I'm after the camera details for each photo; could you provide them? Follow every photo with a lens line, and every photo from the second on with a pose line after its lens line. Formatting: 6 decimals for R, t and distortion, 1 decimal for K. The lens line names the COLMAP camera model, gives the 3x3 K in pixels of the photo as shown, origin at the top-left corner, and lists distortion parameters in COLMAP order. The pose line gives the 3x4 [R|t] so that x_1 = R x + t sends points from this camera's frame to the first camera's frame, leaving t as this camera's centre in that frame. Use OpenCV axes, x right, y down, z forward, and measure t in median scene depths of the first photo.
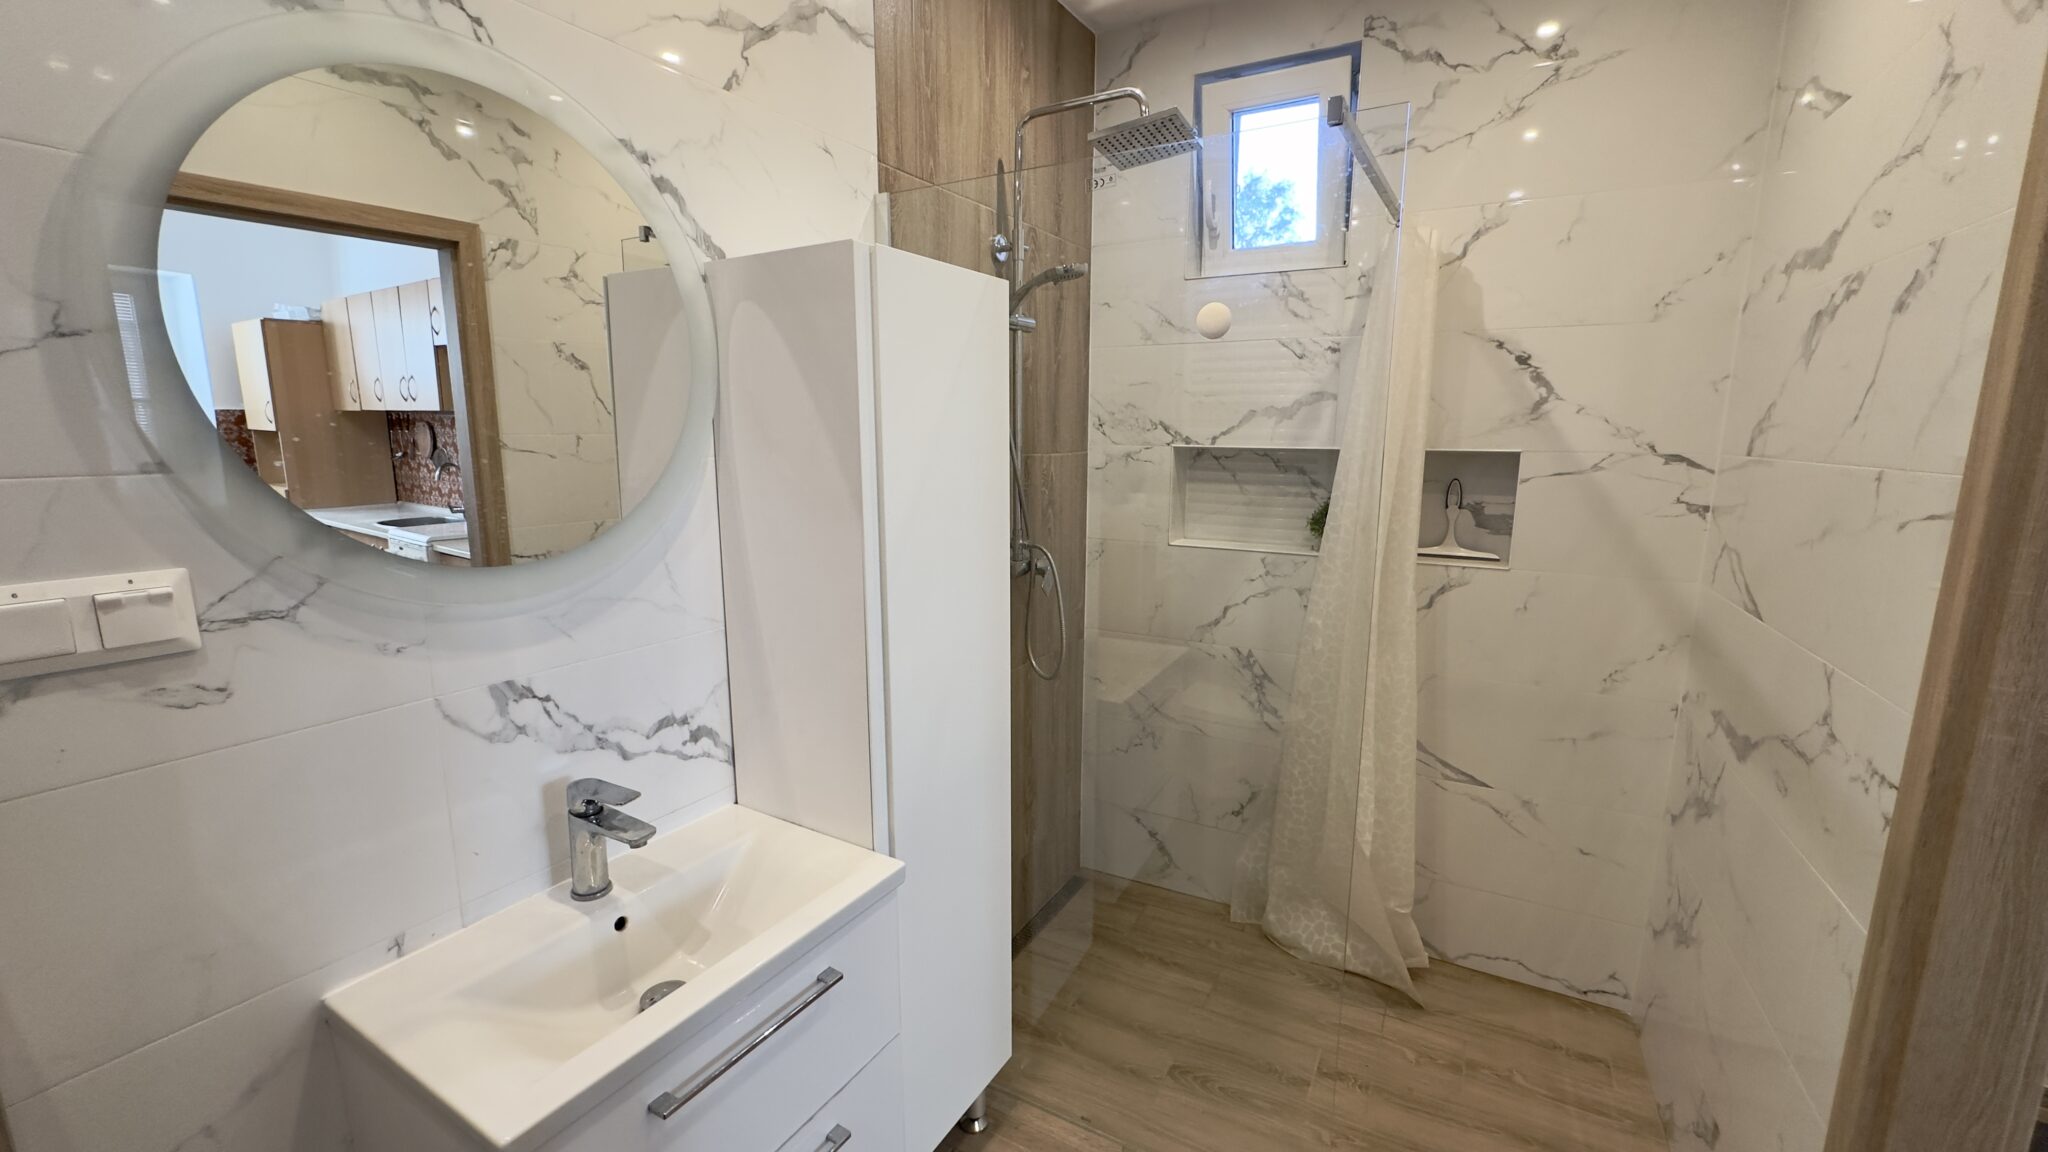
lens RADIAL K [[813.3, 0, 1025.7], [0, 813.3, 574.8], [0, 0, 1]] dist [-0.005690, 0.001358]
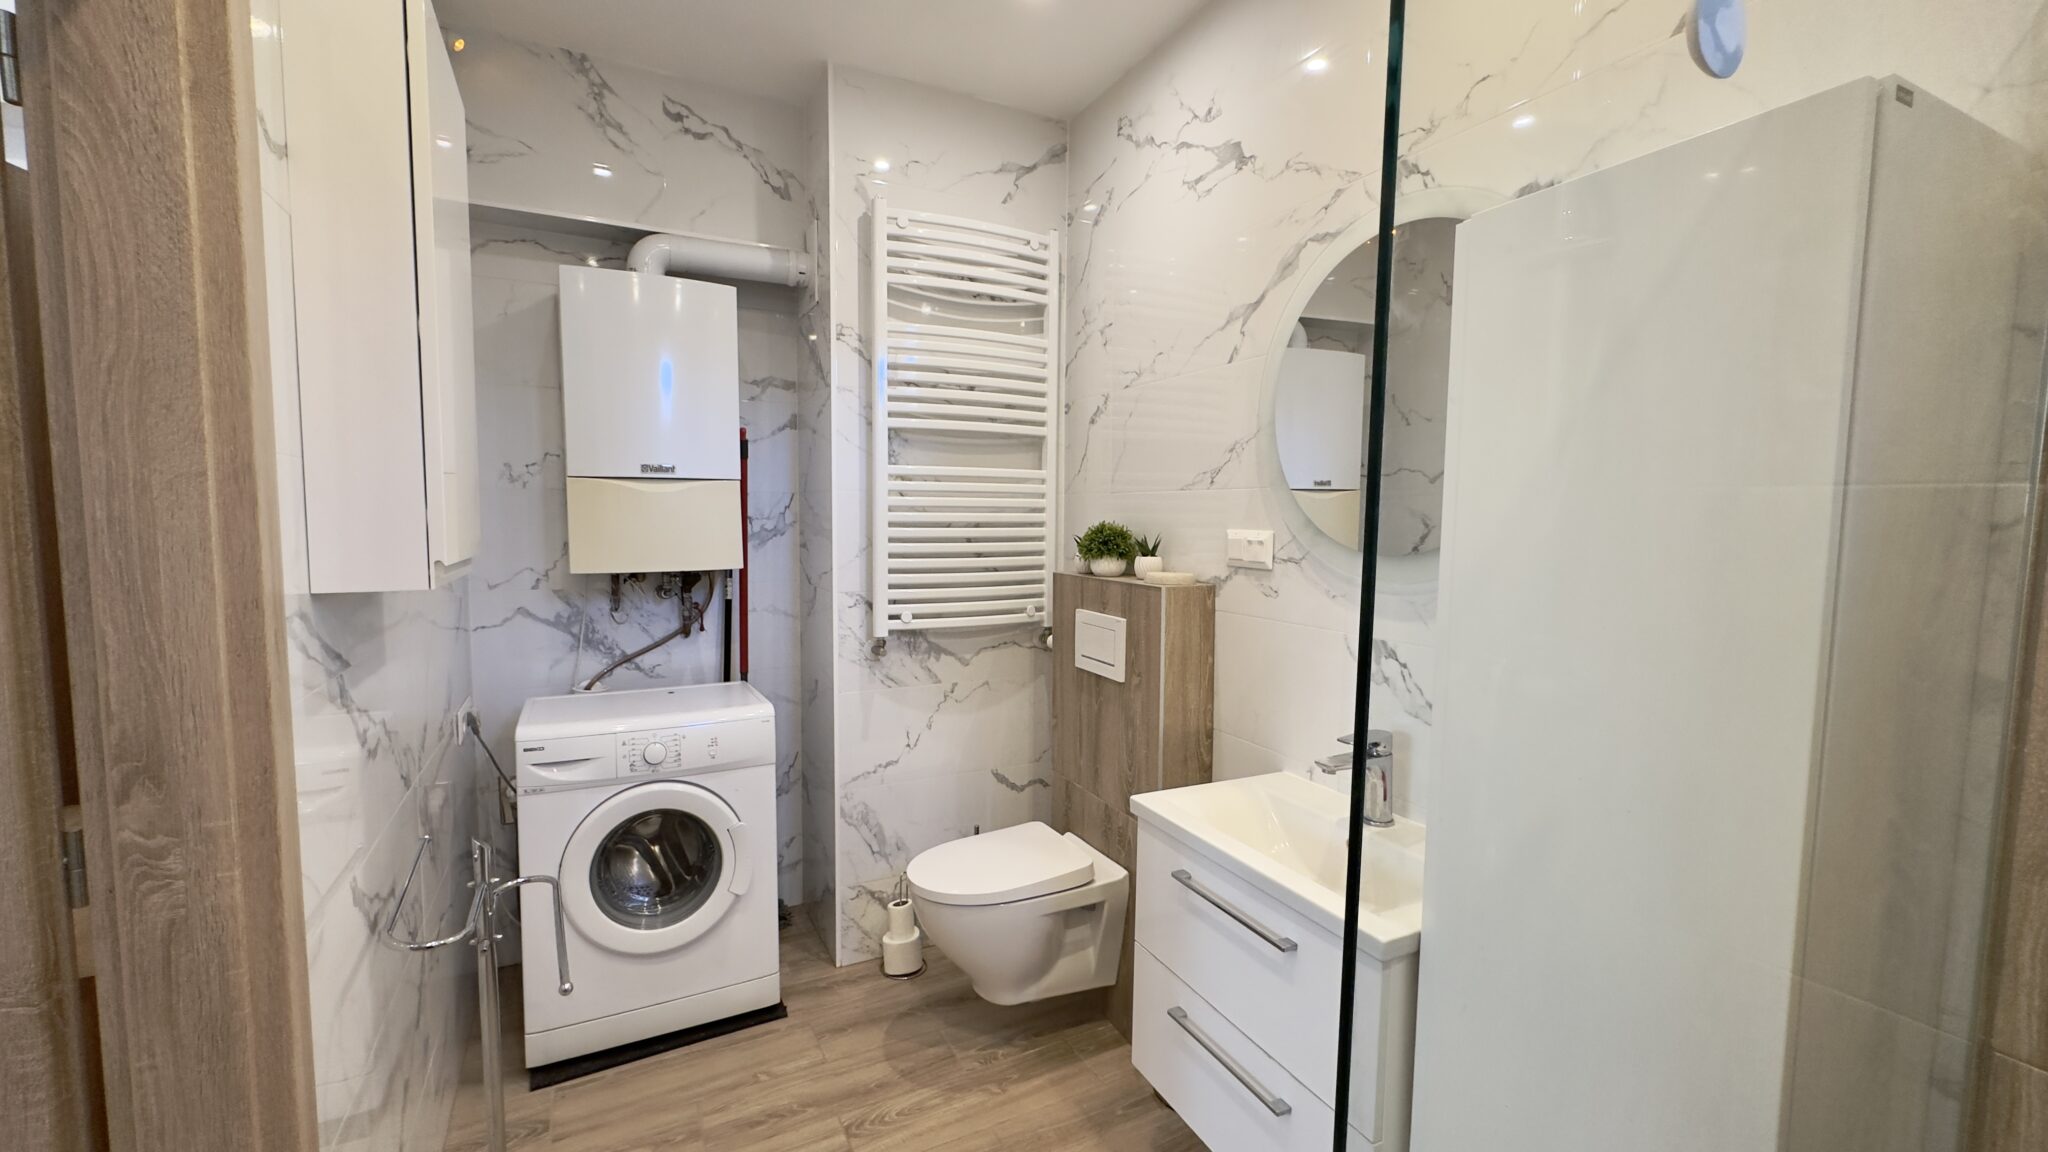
lens RADIAL K [[813.3, 0, 1023.9], [0, 813.3, 572.6], [0, 0, 1]] dist [-0.005690, 0.001358]
pose [[-0.541014, 0.057839, -0.839023, 1.097944], [-0.155142, 0.973647, 0.167157, -0.153546], [0.826580, 0.220602, -0.517783, 1.526850]]
